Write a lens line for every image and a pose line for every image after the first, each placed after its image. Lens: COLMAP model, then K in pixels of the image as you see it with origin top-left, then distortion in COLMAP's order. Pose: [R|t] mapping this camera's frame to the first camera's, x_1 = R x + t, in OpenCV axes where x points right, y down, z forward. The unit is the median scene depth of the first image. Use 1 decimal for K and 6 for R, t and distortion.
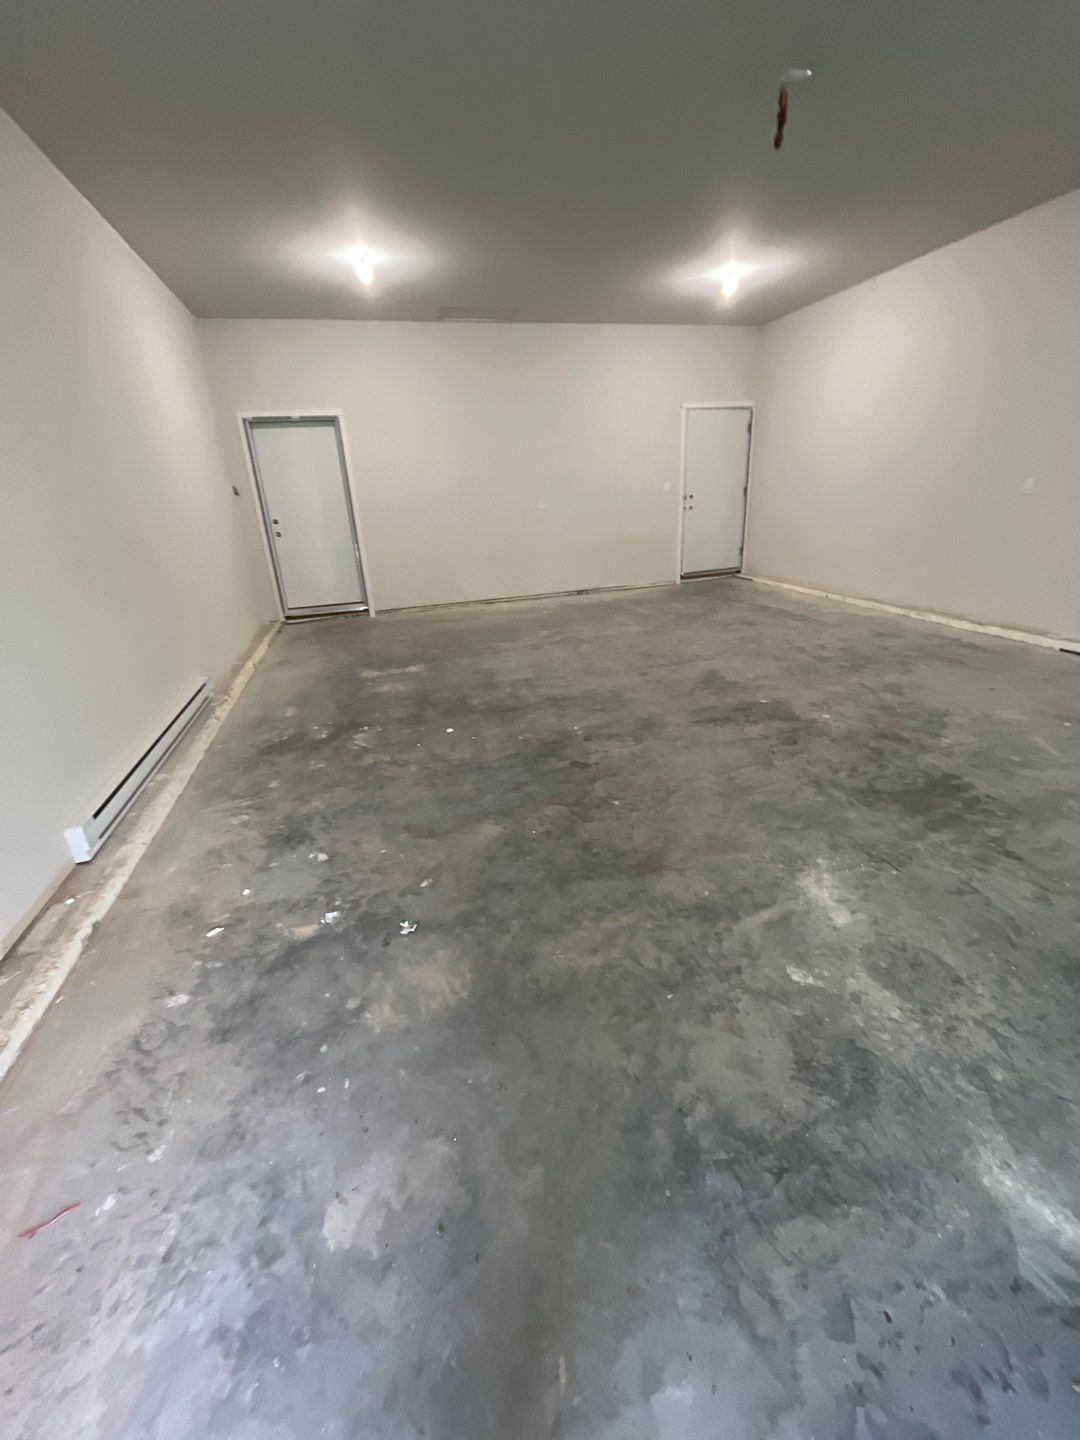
lens RADIAL K [[576.4, 0, 541.2], [0, 576.4, 719.7], [0, 0, 1]] dist [0.003055, -0.000079]
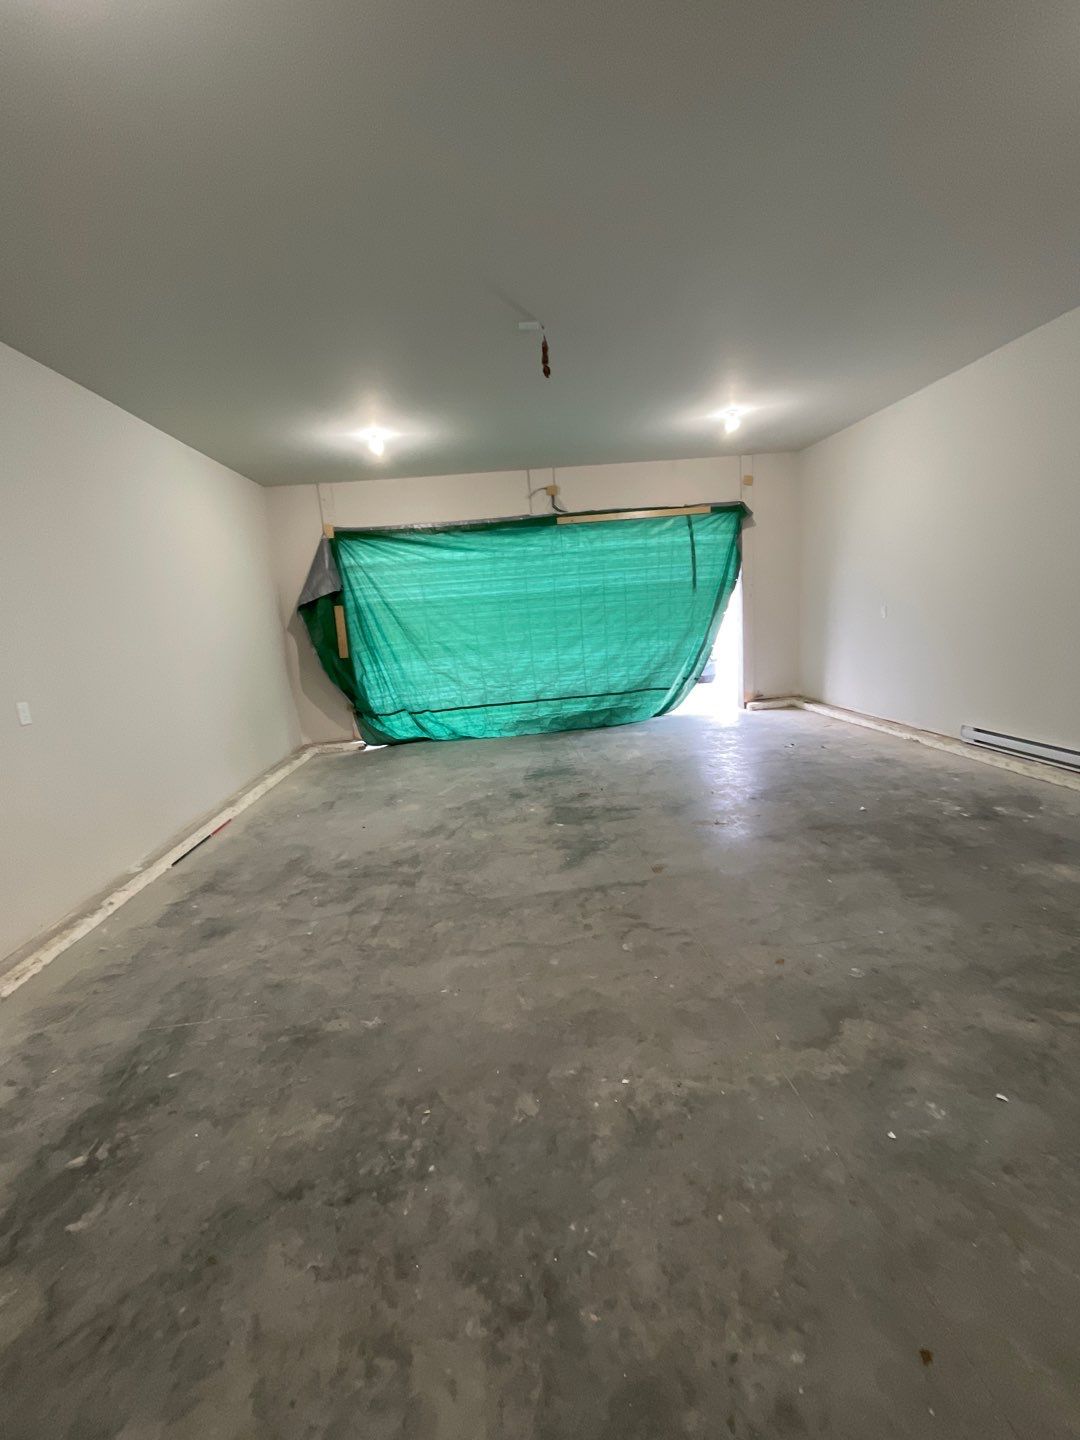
lens RADIAL K [[576.4, 0, 539.7], [0, 576.4, 718.1], [0, 0, 1]] dist [0.003055, -0.000079]
pose [[-0.972903, 0.093580, 0.211428, 0.182401], [0.192708, 0.833481, 0.517854, -0.779700], [-0.127760, 0.544566, -0.828930, 1.829535]]
